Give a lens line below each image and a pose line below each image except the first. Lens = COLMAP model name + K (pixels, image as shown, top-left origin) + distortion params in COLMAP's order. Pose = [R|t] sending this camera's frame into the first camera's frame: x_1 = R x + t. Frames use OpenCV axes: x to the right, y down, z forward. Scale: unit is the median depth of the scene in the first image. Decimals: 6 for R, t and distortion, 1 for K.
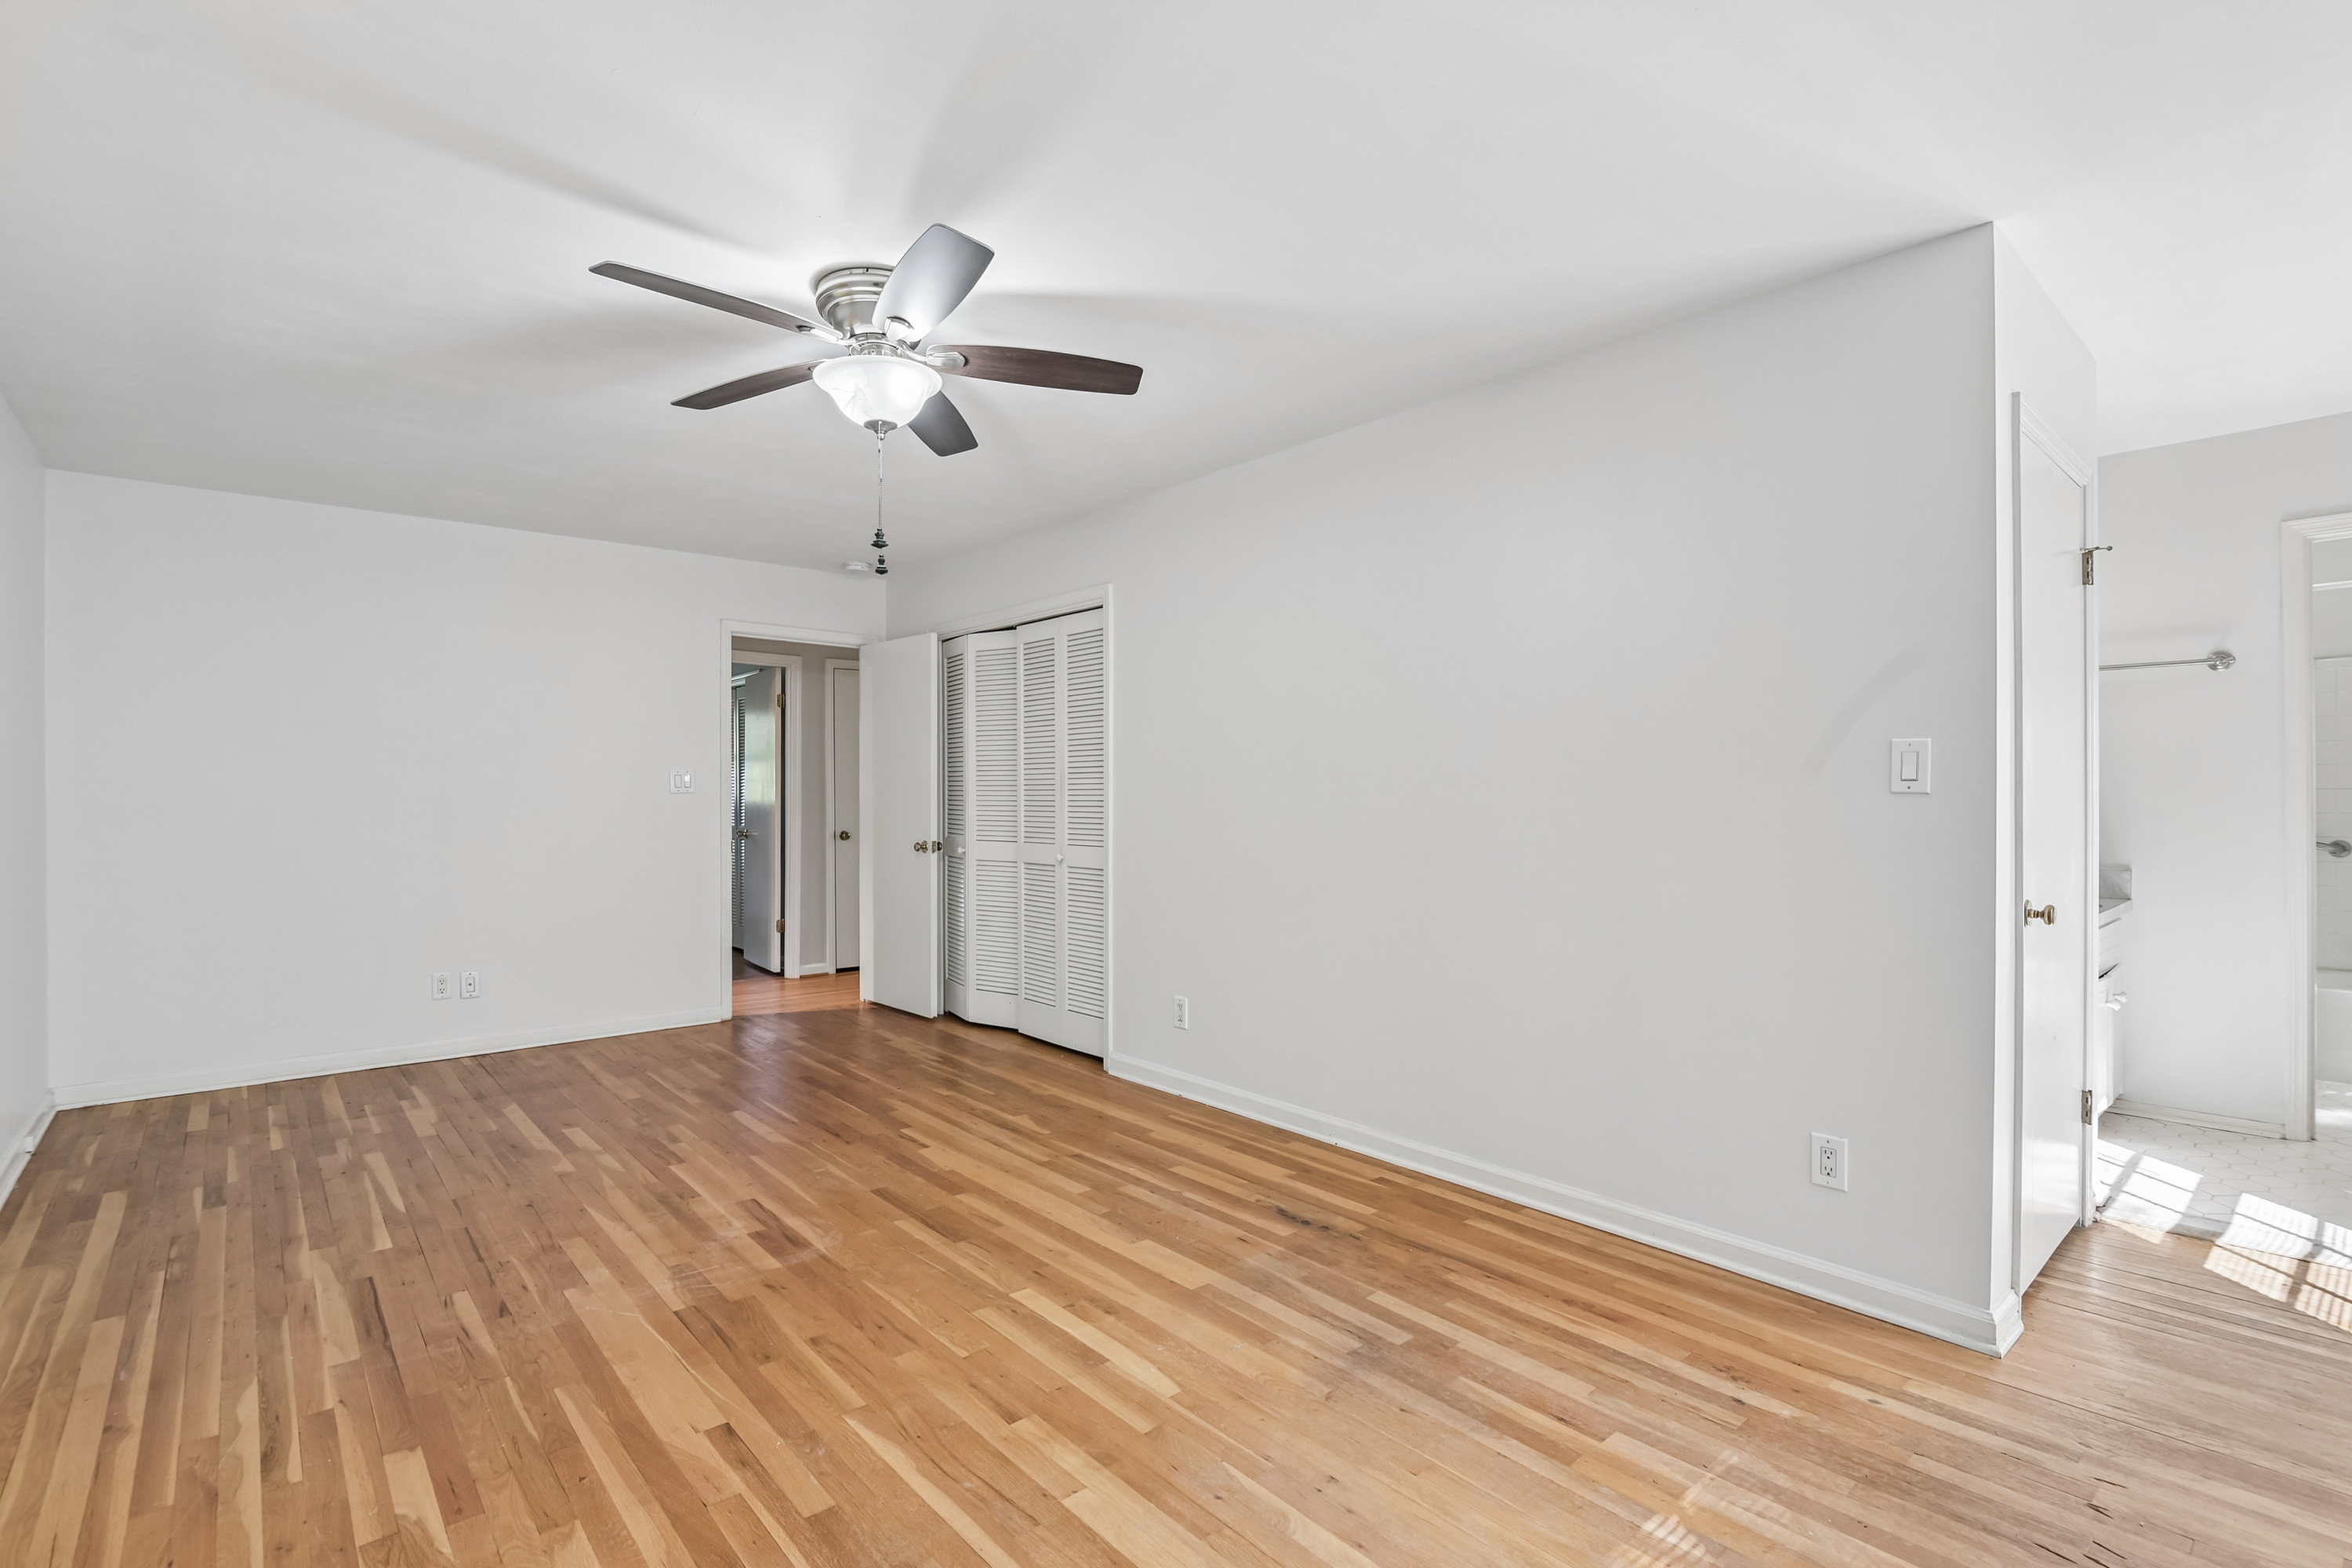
lens RADIAL K [[1091.8, 0, 1176.0], [0, 1091.8, 784.0], [0, 0, 1]] dist [-0.002914, -0.007813]
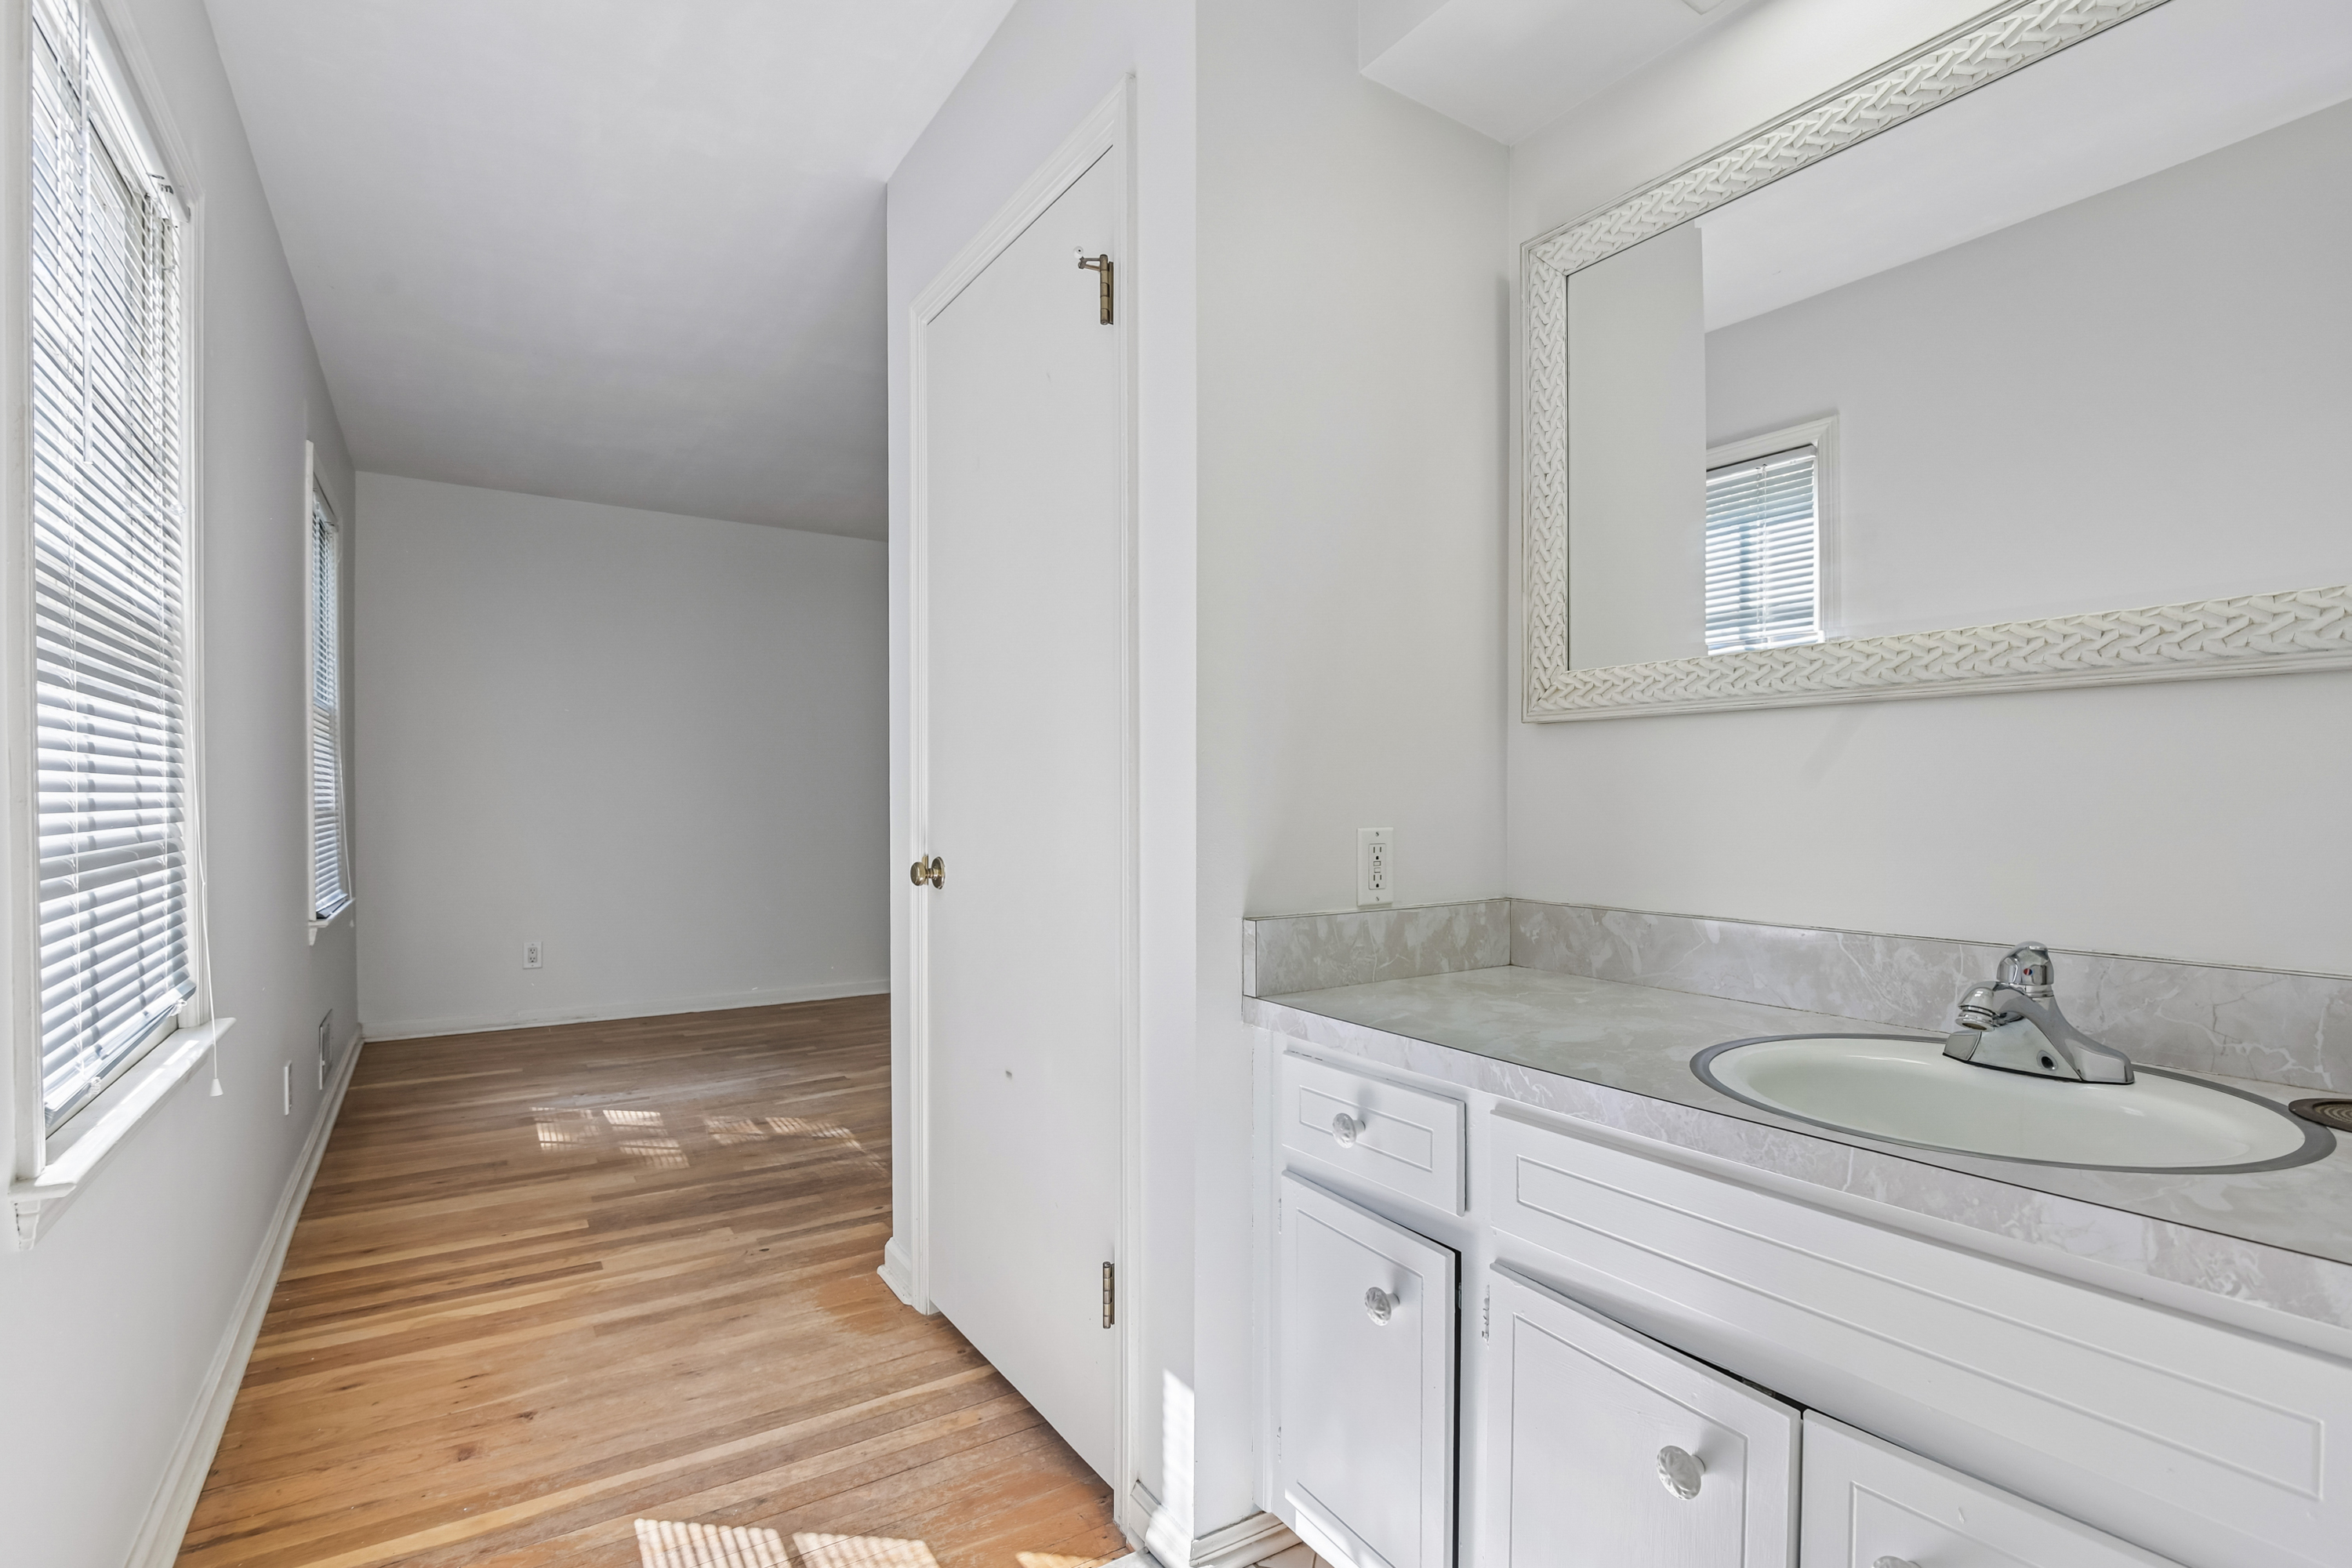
lens RADIAL K [[1091.8, 0, 1176.0], [0, 1091.8, 784.0], [0, 0, 1]] dist [-0.002914, -0.007813]
pose [[-0.126241, -0.005870, -0.991982, 1.999085], [0.001866, 0.999979, -0.006155, 0.074161], [0.991998, -0.002628, -0.126227, 1.596180]]
